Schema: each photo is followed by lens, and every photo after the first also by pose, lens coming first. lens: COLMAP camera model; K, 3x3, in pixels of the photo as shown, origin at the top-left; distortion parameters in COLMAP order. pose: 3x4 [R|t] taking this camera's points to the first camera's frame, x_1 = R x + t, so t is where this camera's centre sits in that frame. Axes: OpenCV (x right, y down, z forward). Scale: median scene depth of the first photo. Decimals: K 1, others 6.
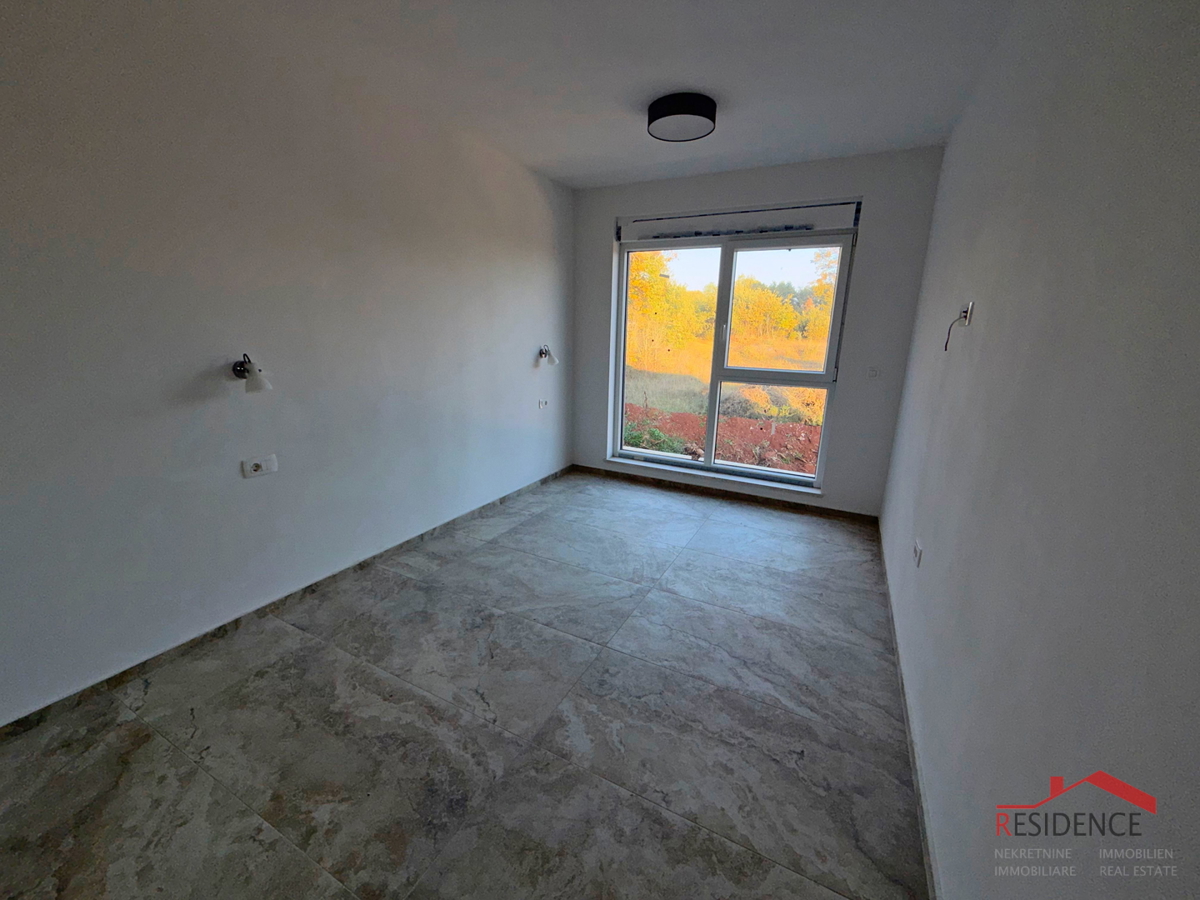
lens RADIAL K [[478.3, 0, 597.3], [0, 478.3, 447.9], [0, 0, 1]] dist [0.000475, -0.000178]
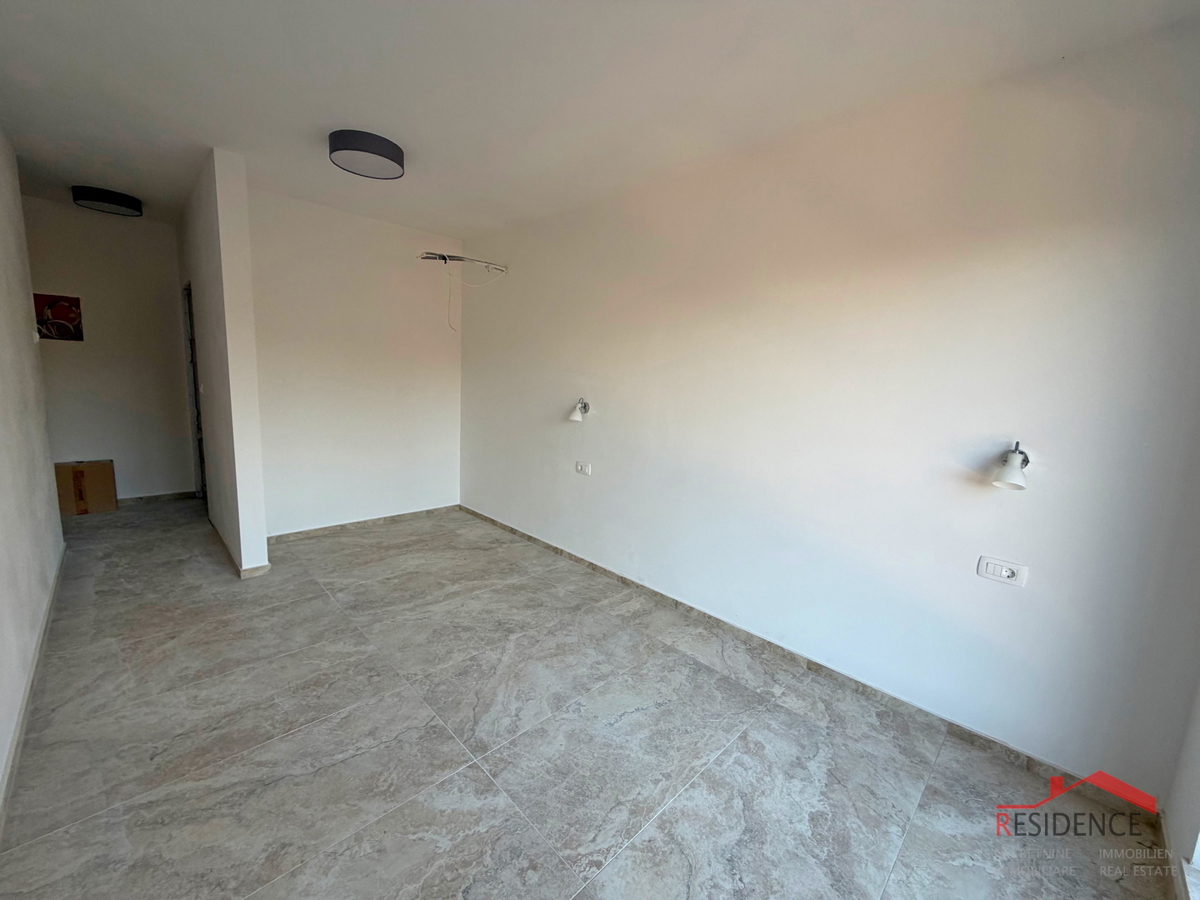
lens RADIAL K [[480.1, 0, 600.1], [0, 480.1, 453.0], [0, 0, 1]] dist [0.000391, -0.000297]
pose [[-0.303207, 0.113730, -0.946114, 0.655397], [-0.282901, 0.937347, 0.203339, -0.293445], [0.909963, 0.329311, -0.252036, 1.210977]]
